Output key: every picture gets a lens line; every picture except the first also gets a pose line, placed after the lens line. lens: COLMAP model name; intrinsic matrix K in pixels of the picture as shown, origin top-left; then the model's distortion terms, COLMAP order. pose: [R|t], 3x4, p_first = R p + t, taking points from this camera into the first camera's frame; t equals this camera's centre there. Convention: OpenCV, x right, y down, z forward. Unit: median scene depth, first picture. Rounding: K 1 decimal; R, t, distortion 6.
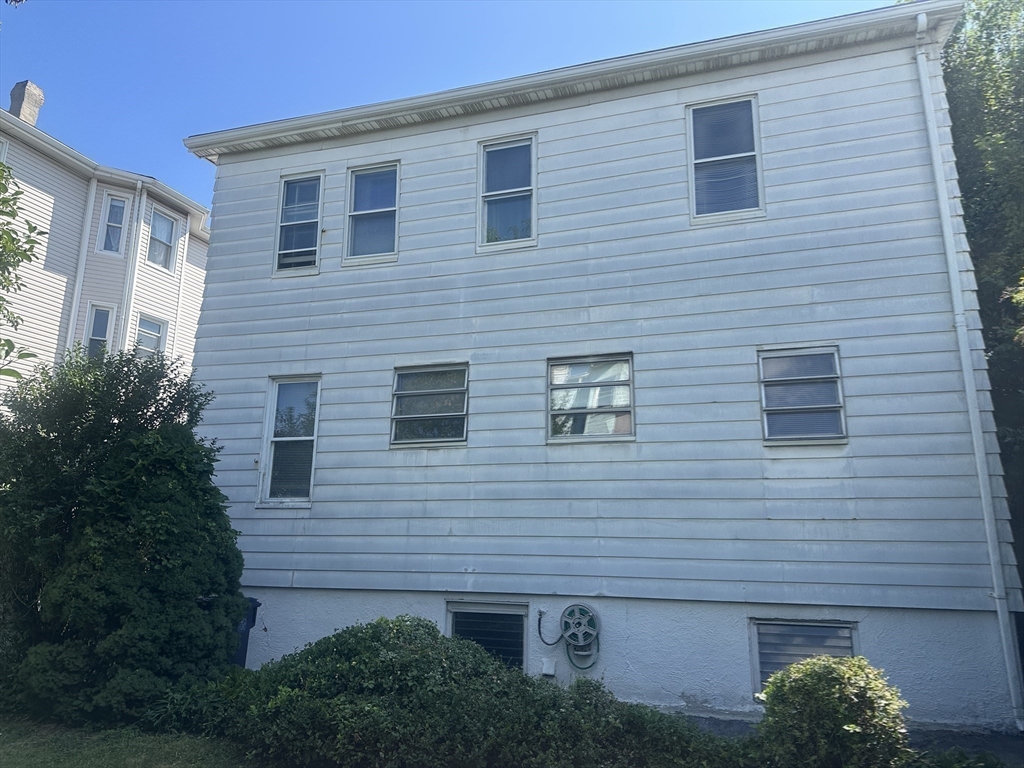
lens RADIAL K [[716.7, 0, 523.7], [0, 716.7, 368.6], [0, 0, 1]] dist [0.080170, -0.101708]
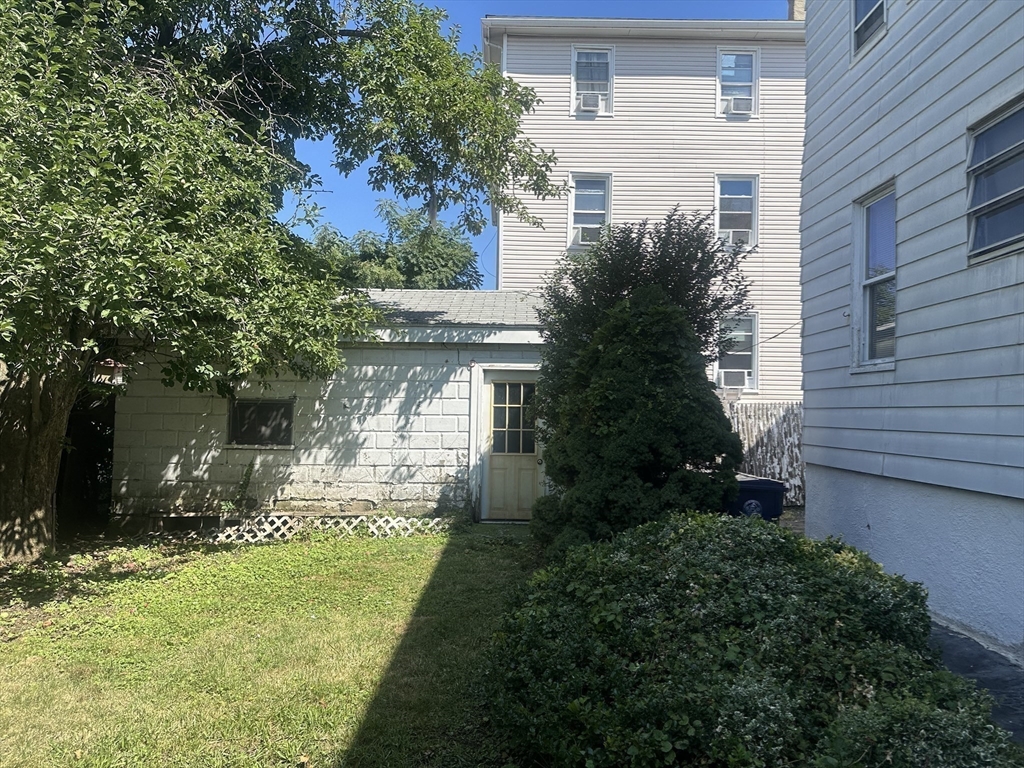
lens RADIAL K [[716.7, 0, 523.7], [0, 716.7, 368.6], [0, 0, 1]] dist [0.080170, -0.101708]
pose [[0.273237, -0.060297, -0.960055, 0.515330], [0.203811, 0.979004, -0.003482, 0.216452], [0.940108, -0.194718, 0.279790, 0.827821]]
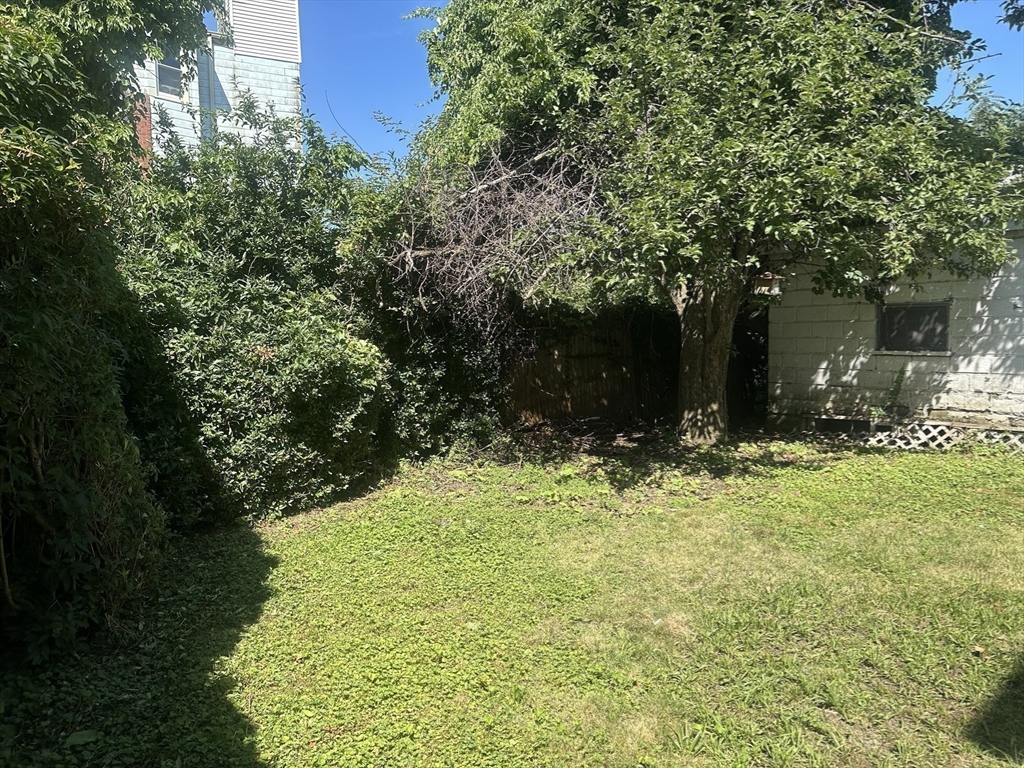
lens RADIAL K [[716.6, 0, 498.2], [0, 716.6, 380.9], [0, 0, 1]] dist [0.030606, -0.039895]
pose [[-0.550205, 0.067494, -0.832298, 0.574180], [0.203988, 0.977394, -0.055590, 0.226448], [0.809731, -0.200364, -0.551534, 0.813879]]
